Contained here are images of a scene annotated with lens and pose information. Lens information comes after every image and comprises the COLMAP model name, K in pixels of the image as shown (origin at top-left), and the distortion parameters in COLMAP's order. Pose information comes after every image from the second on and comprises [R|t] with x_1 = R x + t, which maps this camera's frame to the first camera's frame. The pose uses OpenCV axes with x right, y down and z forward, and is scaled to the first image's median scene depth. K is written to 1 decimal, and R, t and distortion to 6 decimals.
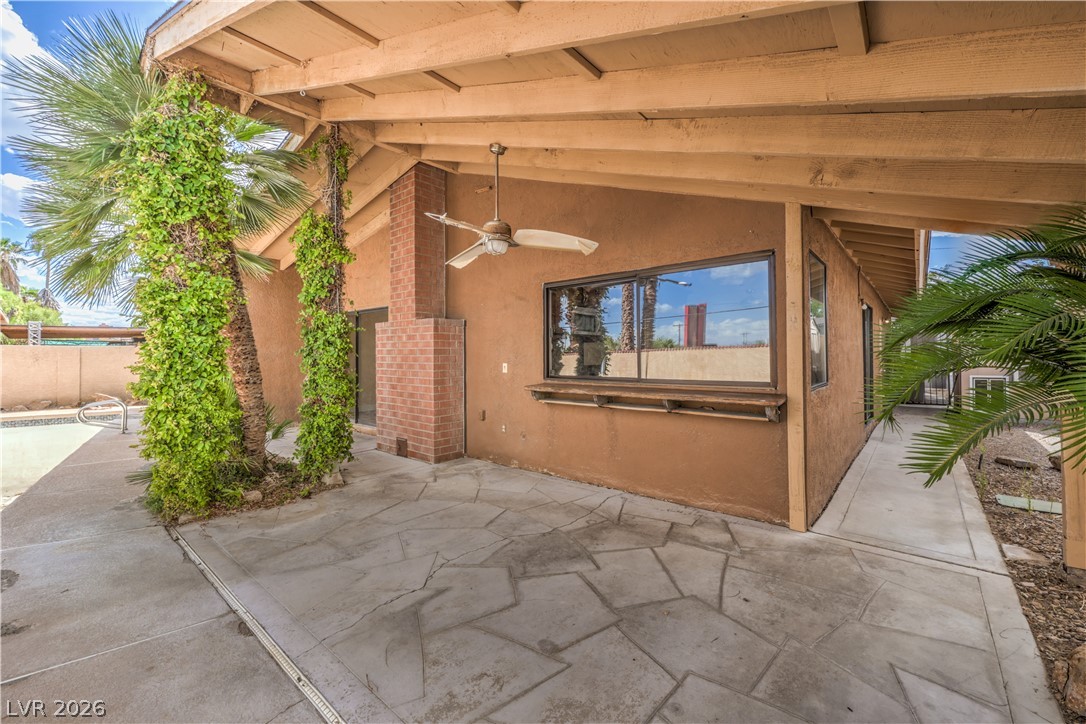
lens RADIAL K [[442.3, 0, 544.6], [0, 442.3, 353.3], [0, 0, 1]] dist [-0.000680, -0.000023]
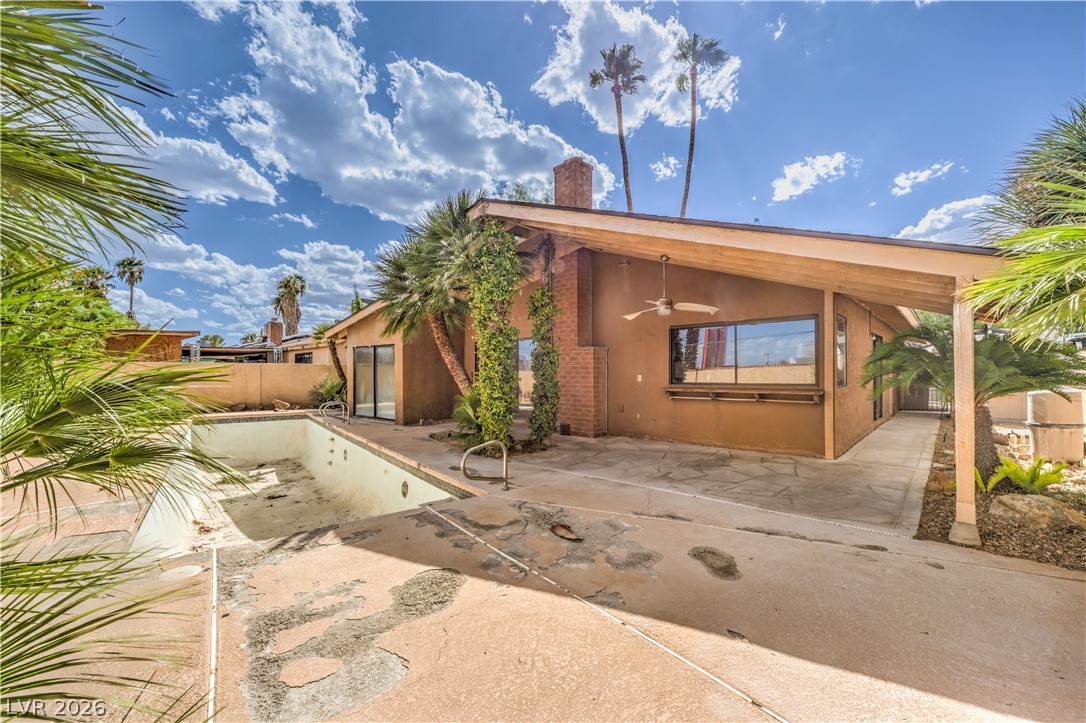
lens RADIAL K [[455.3, 0, 534.6], [0, 455.3, 377.5], [0, 0, 1]] dist [0.001151, 0.000032]
pose [[0.999237, 0.002248, -0.038986, -0.562785], [-0.001647, 0.999879, 0.015438, 0.009240], [0.039016, -0.015362, 0.999120, -0.912312]]
